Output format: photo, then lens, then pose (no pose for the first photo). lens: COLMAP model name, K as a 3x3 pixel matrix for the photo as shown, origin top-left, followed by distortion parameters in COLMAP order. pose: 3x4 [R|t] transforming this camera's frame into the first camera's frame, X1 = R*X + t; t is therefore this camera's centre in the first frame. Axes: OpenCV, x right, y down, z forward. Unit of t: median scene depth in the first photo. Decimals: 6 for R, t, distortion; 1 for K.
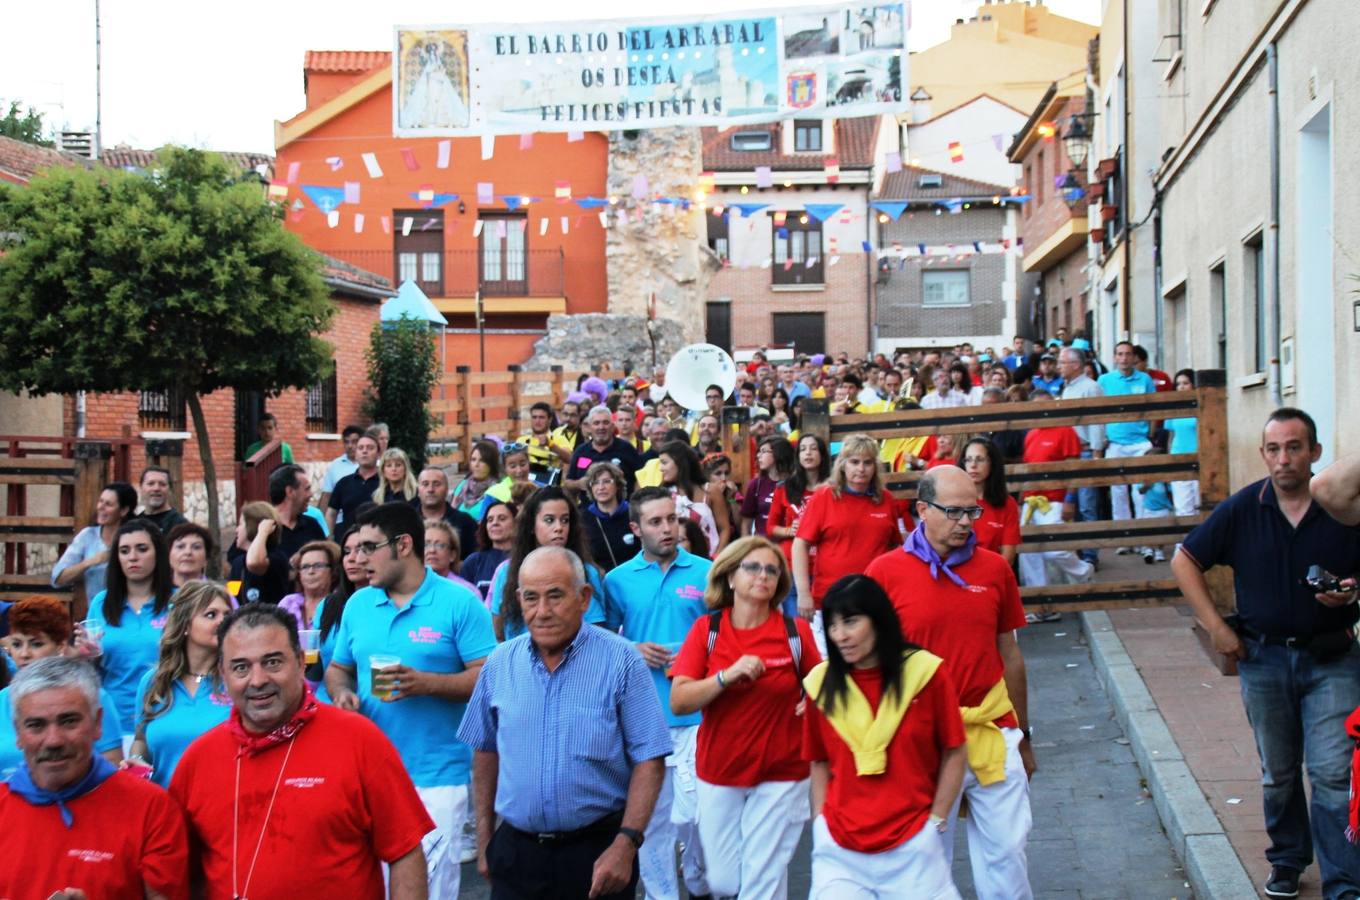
lens RADIAL K [[2002.5, 0, 675.7], [0, 2002.5, 487.9], [0, 0, 1]] dist [0.057665, 0.000000]
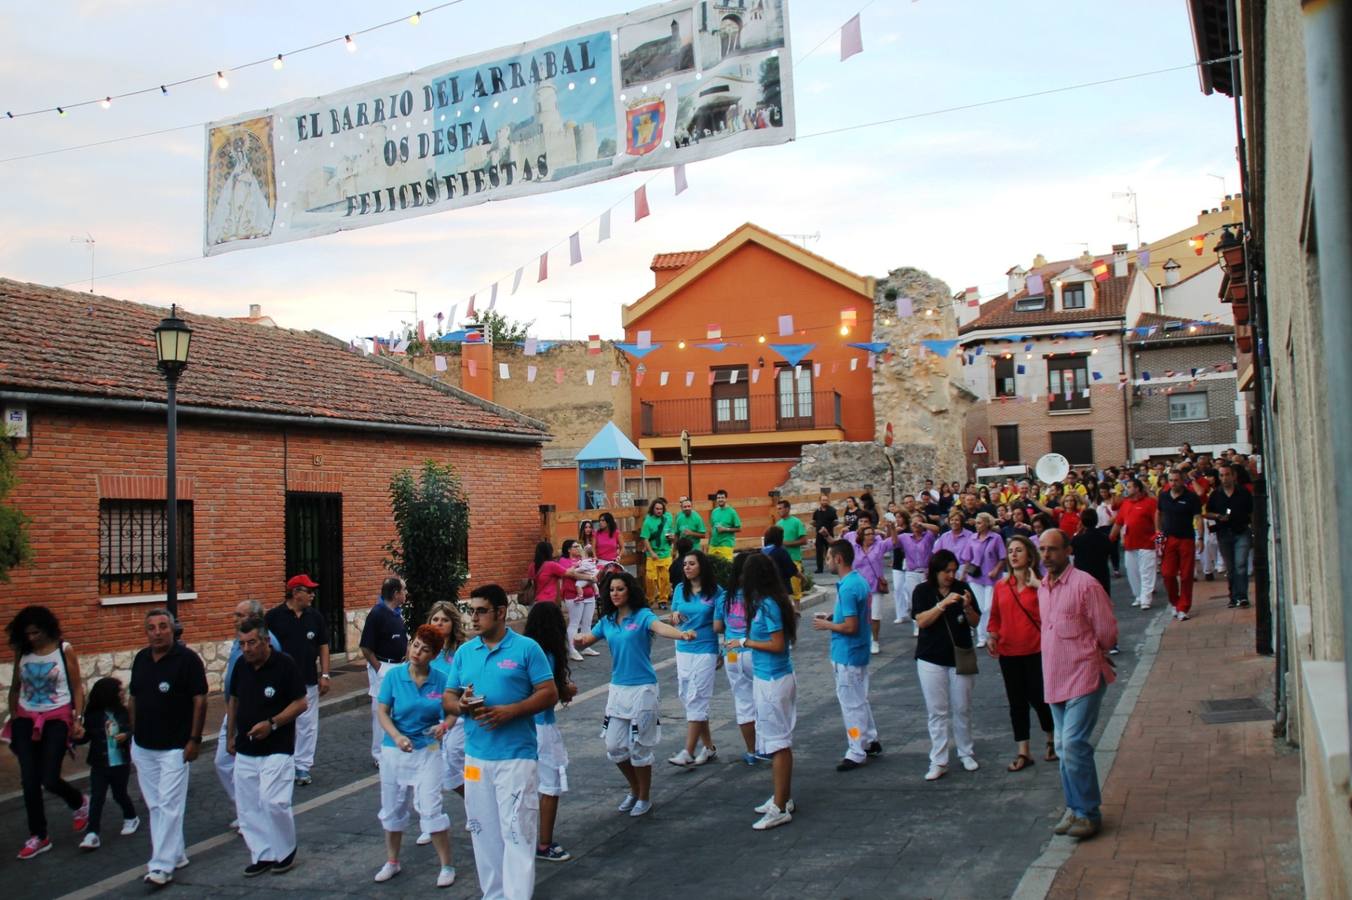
lens RADIAL K [[1236.7, 0, 678.5], [0, 1236.7, 457.6], [0, 0, 1]] dist [-0.090640, 0.023527]
pose [[0.954838, -0.034614, -0.295104, 0.187083], [0.013665, 0.997256, -0.072760, -0.057539], [0.296812, 0.065442, 0.952691, 0.608070]]
